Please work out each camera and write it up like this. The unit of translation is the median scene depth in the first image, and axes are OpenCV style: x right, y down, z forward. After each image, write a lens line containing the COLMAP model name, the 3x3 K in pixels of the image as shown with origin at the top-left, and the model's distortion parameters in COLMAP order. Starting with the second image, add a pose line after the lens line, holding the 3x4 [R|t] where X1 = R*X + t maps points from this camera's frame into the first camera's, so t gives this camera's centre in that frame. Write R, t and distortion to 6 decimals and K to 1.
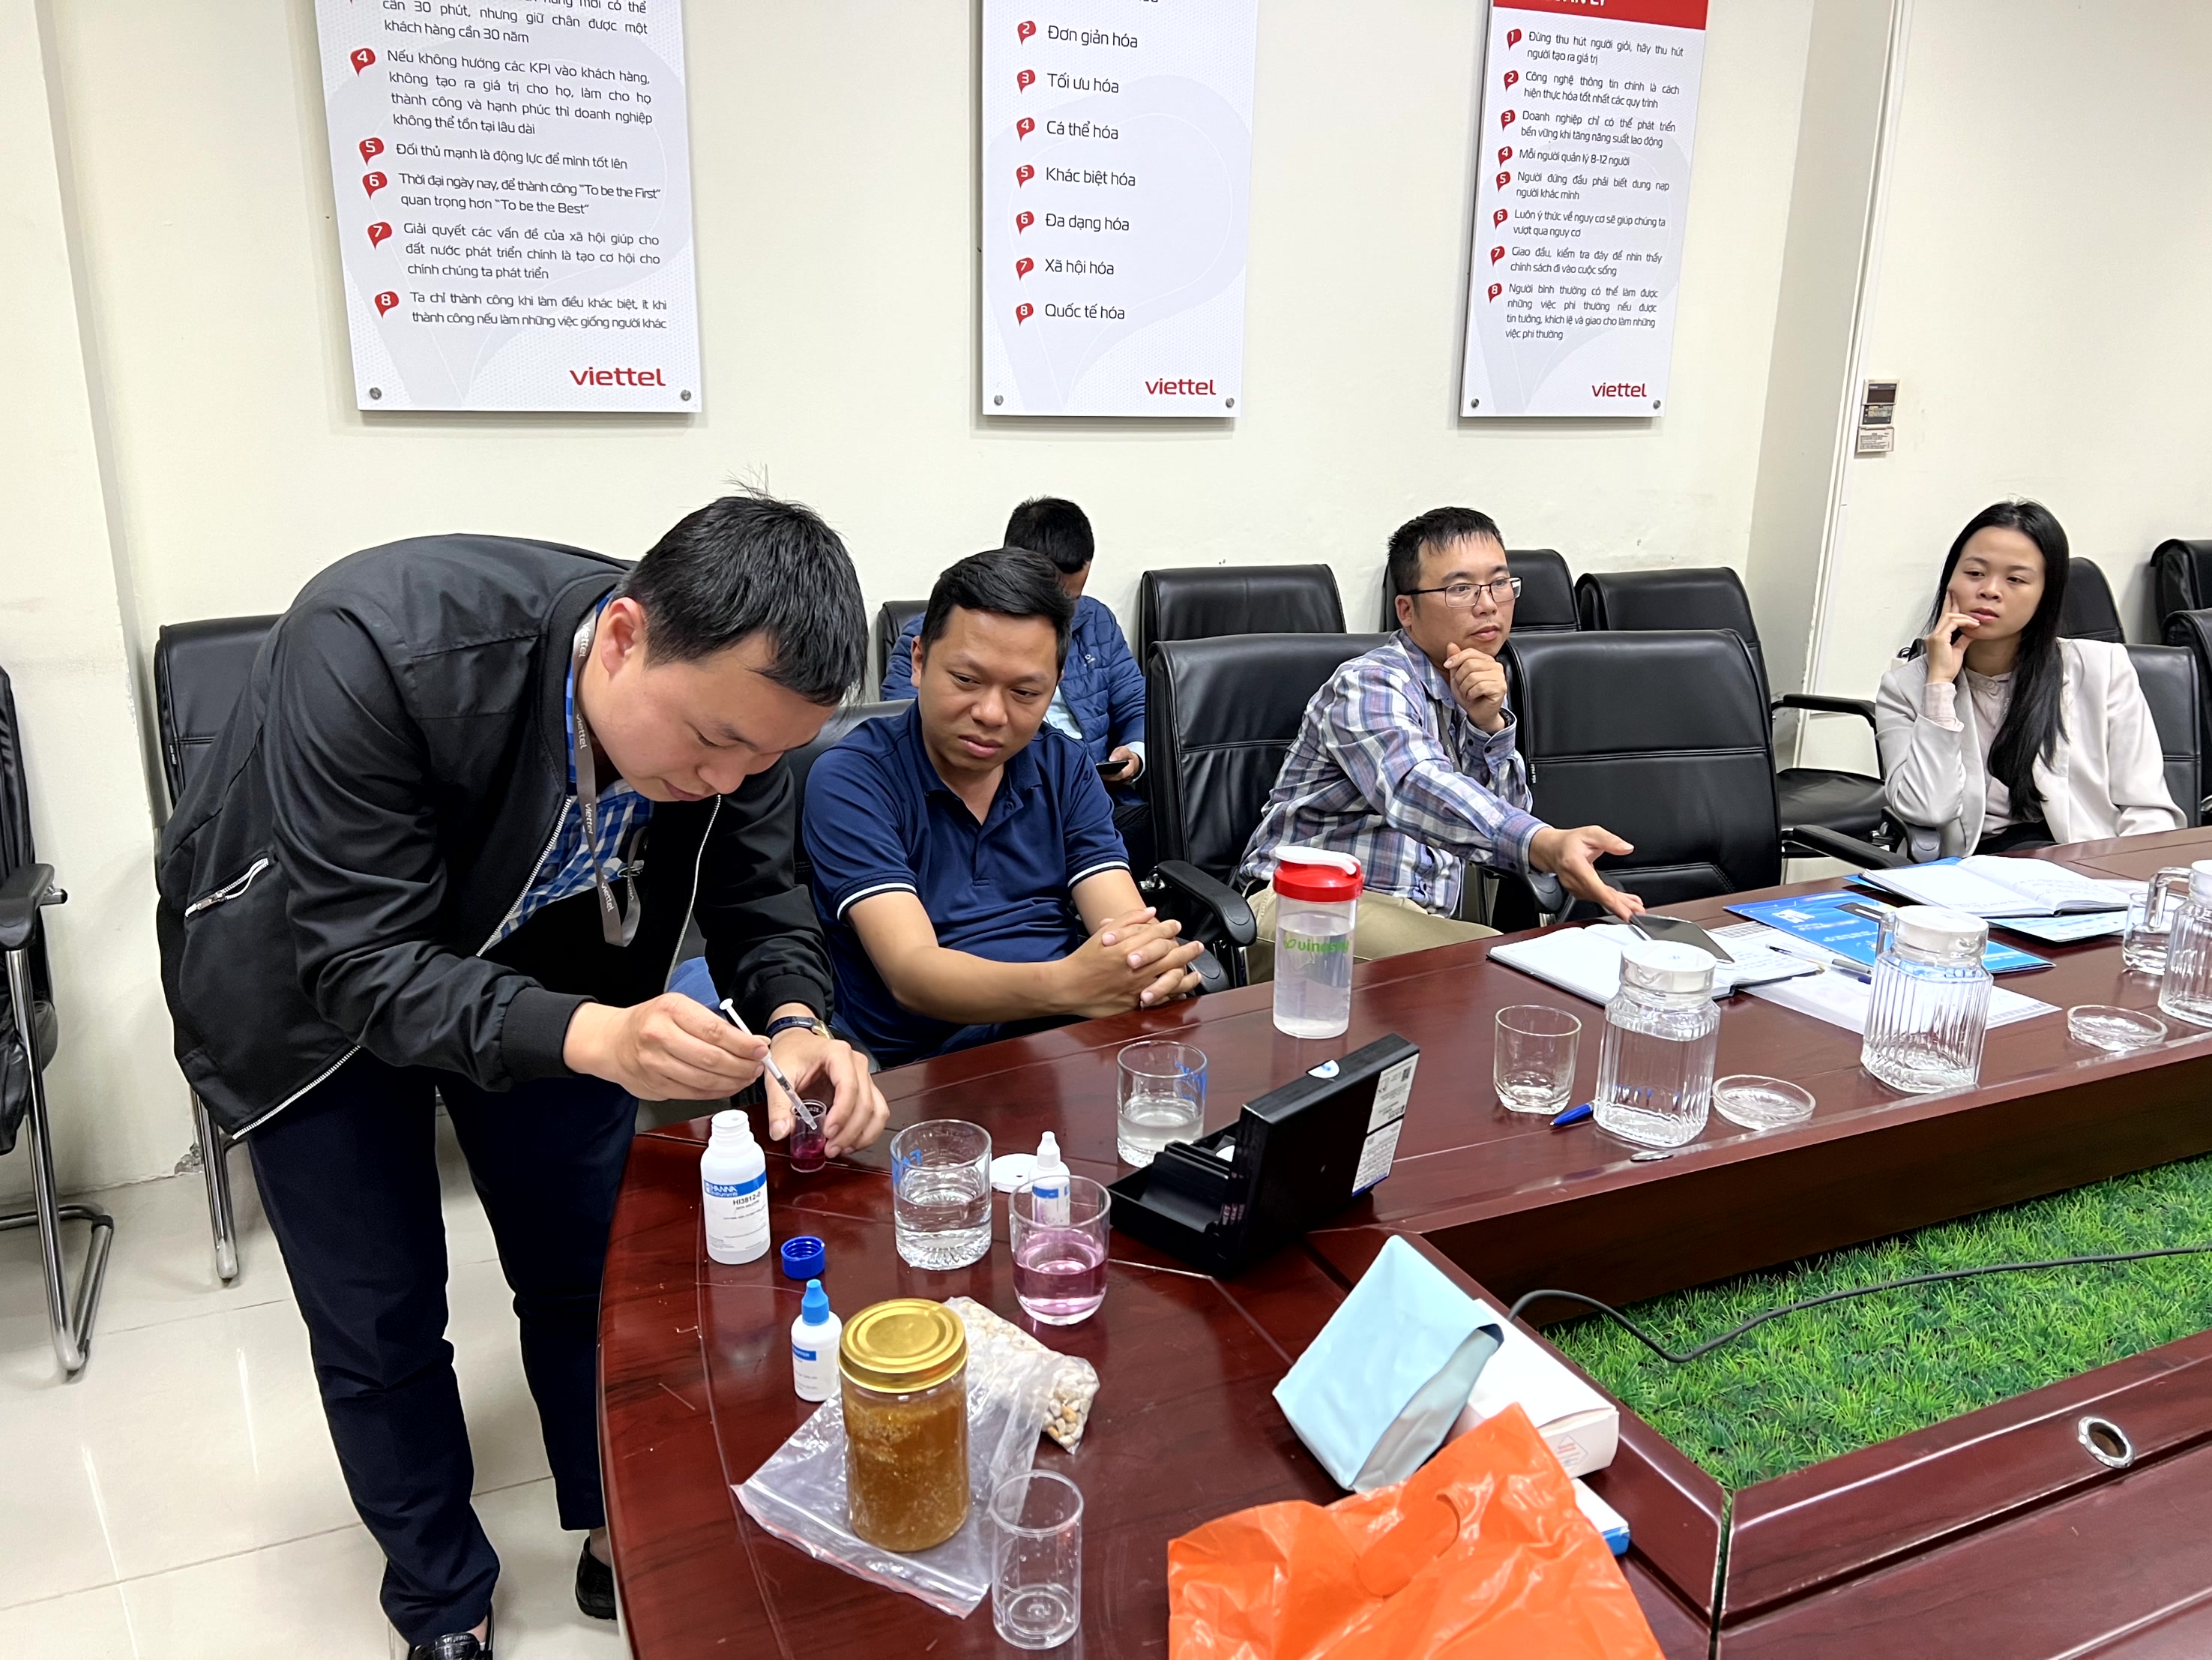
lens RADIAL K [[1744.3, 0, 1186.3], [0, 1744.3, 842.0], [0, 0, 1]] dist [0.035106, -0.010920]
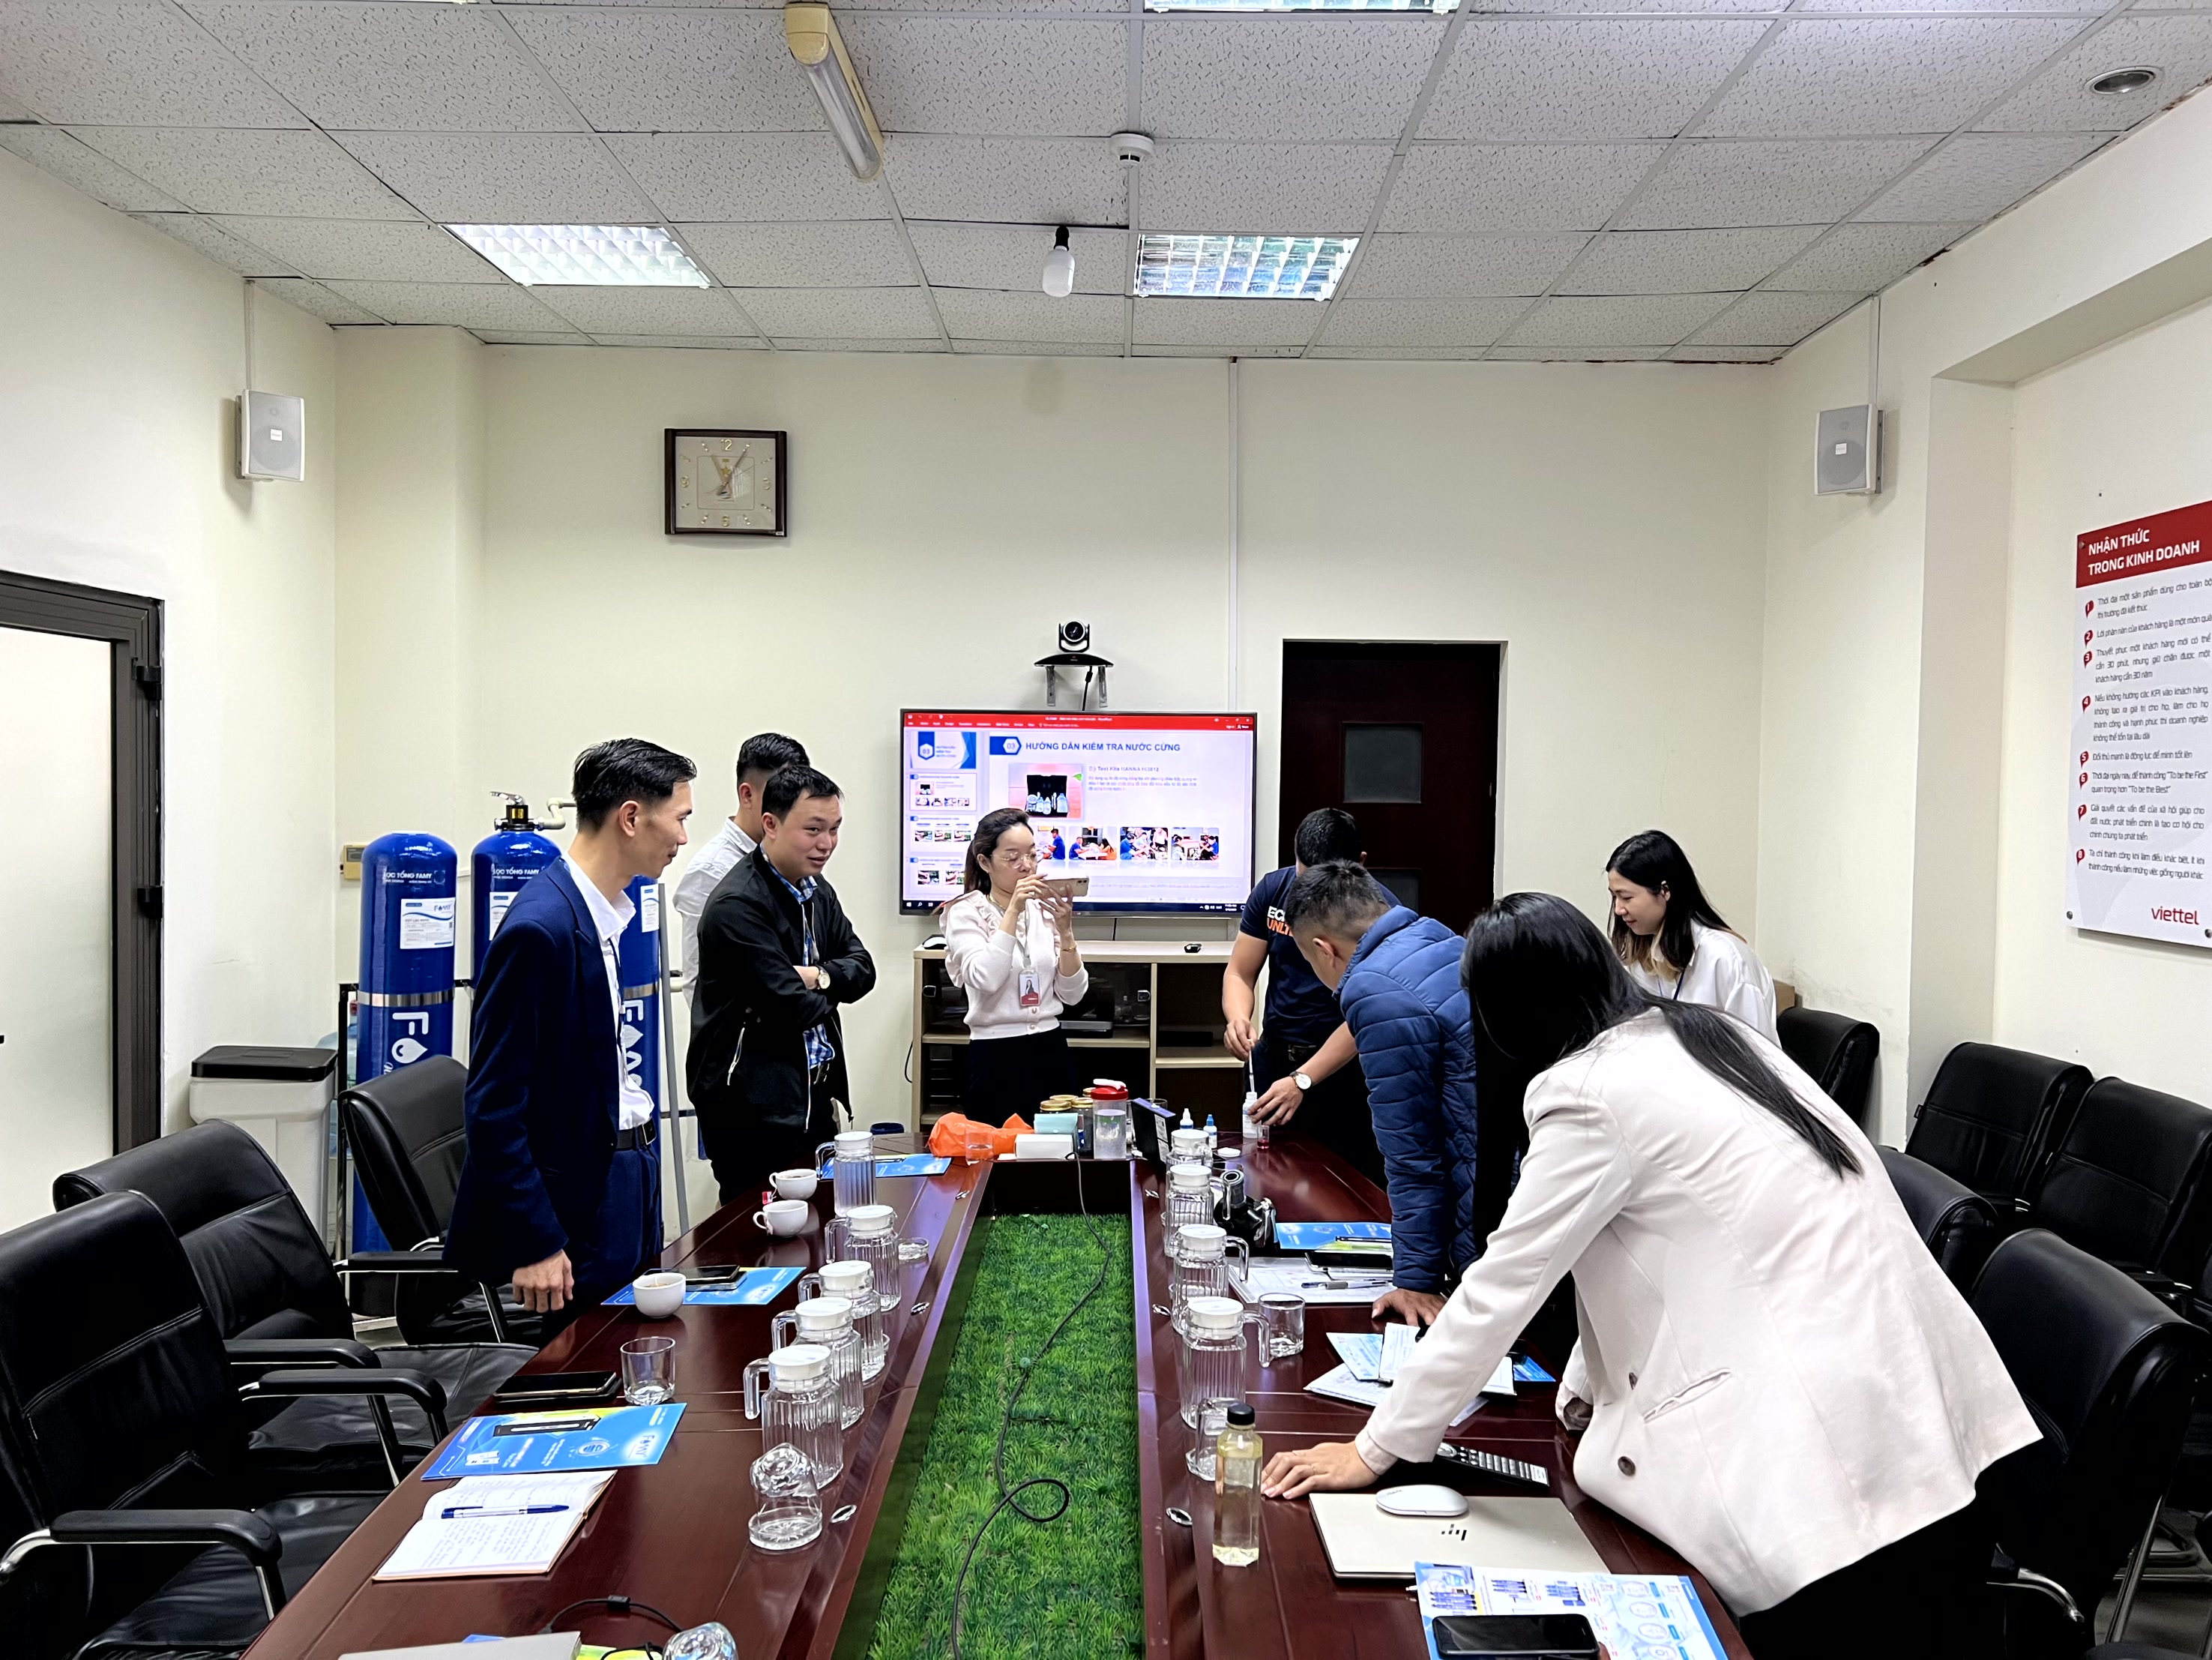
lens RADIAL K [[1659.0, 0, 1116.6], [0, 1659.0, 847.7], [0, 0, 1]] dist [0.050691, -0.065824]
pose [[-0.423180, 0.002204, -0.906043, 0.883178], [-0.286309, 0.948432, 0.136032, -0.212631], [0.859620, 0.316974, -0.400726, 0.675250]]
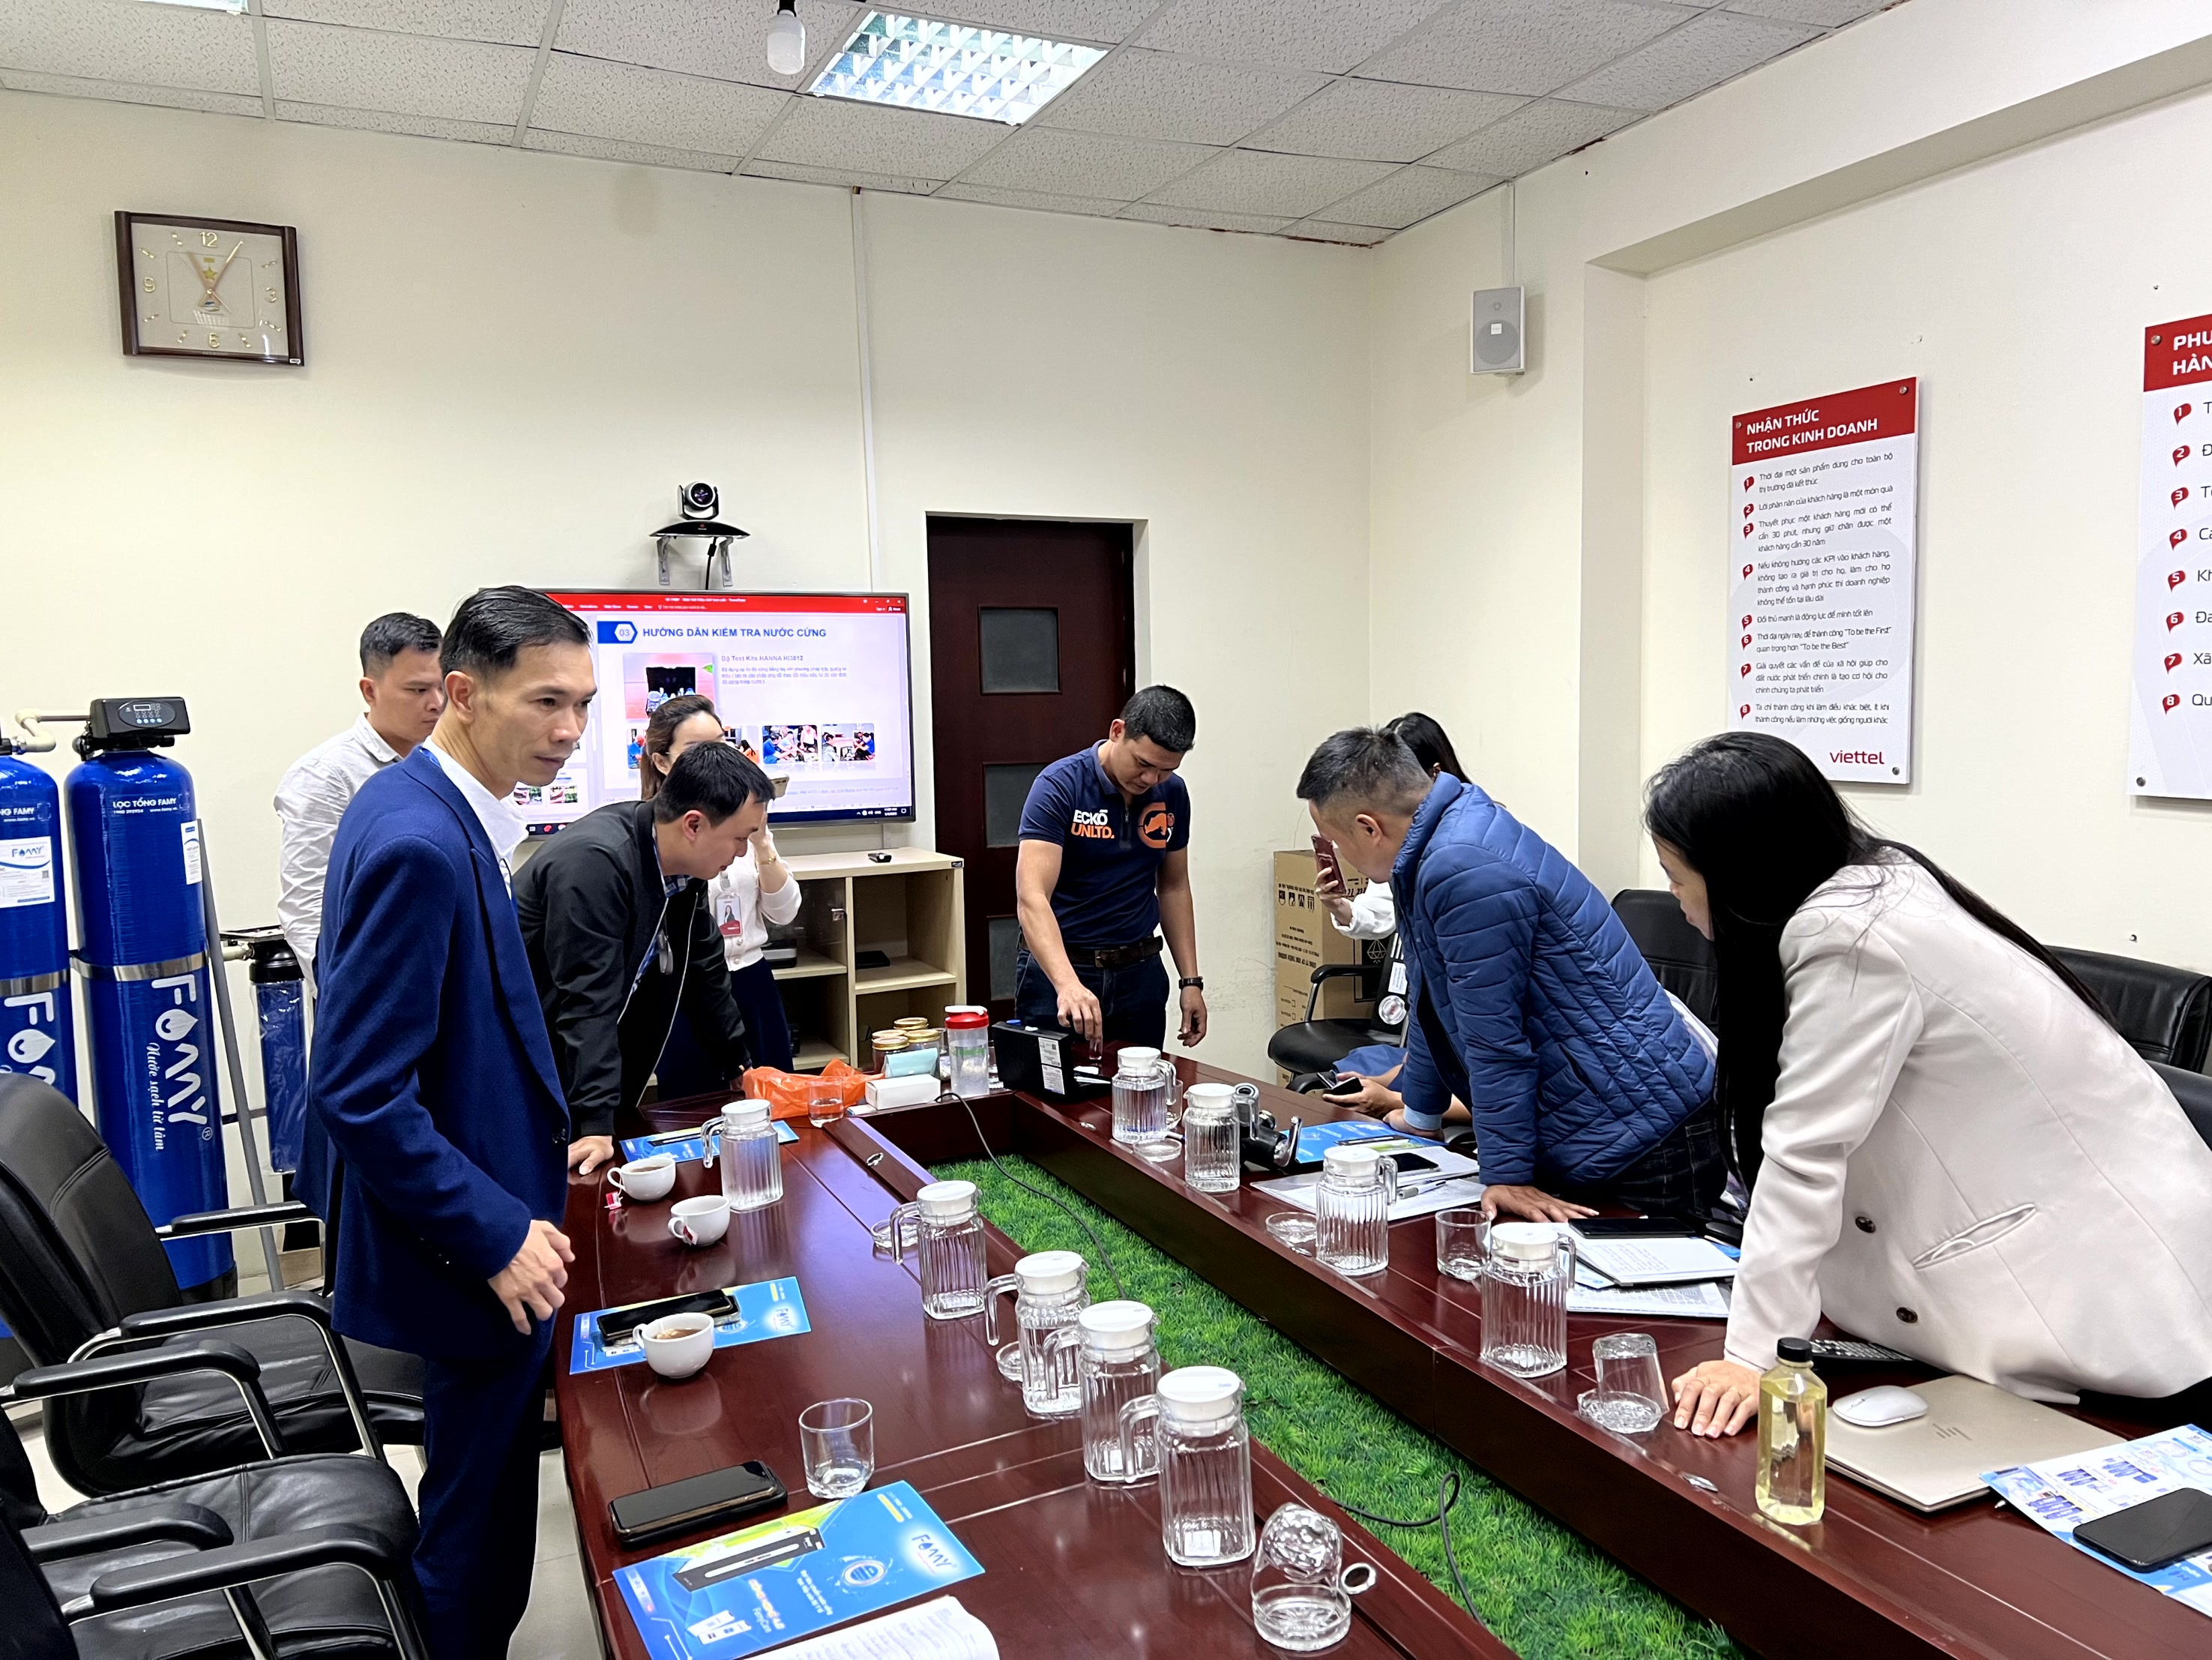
lens RADIAL K [[1665.3, 0, 1126.6], [0, 1665.3, 826.9], [0, 0, 1]] dist [0.055856, -0.067454]
pose [[-0.004803, 0.051735, -0.998649, 0.837008], [-0.273007, 0.960655, 0.051080, -0.100793], [0.962000, 0.272884, 0.009510, 0.368372]]
